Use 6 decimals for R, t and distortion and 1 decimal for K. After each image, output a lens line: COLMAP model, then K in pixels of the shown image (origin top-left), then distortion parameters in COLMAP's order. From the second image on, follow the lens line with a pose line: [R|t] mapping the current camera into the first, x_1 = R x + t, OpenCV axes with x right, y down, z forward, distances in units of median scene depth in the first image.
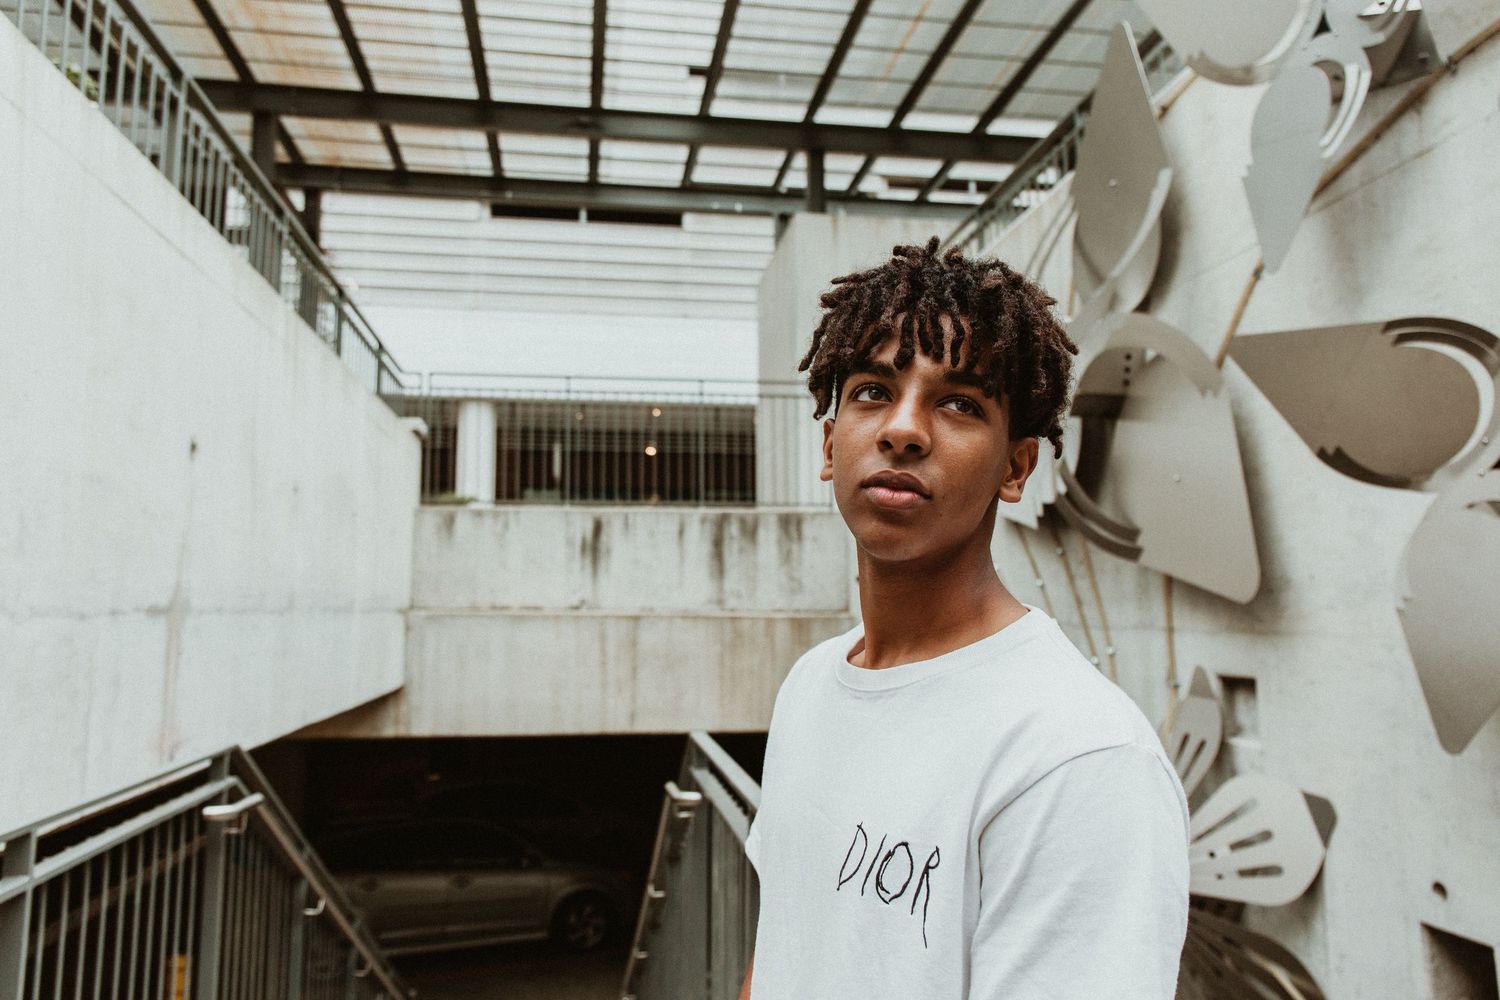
lens RADIAL K [[994.8, 0, 750.0], [0, 994.8, 500.0], [0, 0, 1]] dist [-0.031280, 0.004053]
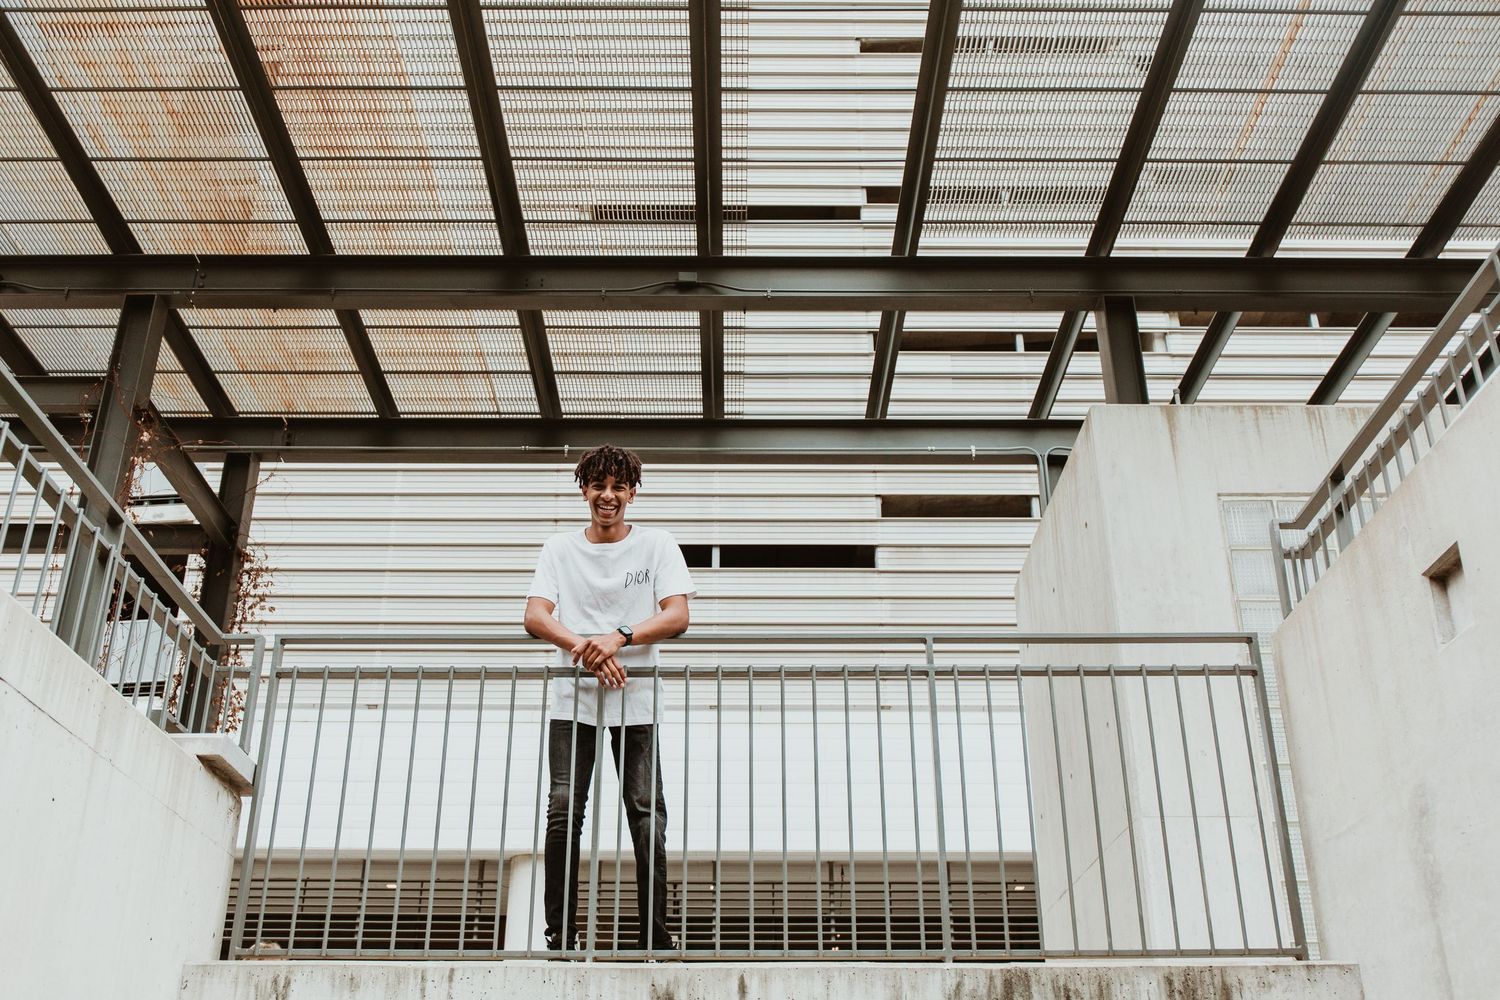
lens RADIAL K [[1475.4, 0, 750.0], [0, 1475.4, 500.0], [0, 0, 1]] dist [0.001274, -0.005891]
pose [[0.986960, -0.067139, -0.146298, -0.019904], [0.010869, 0.934585, -0.355574, 0.027960], [0.160601, 0.349347, 0.923127, 0.274482]]
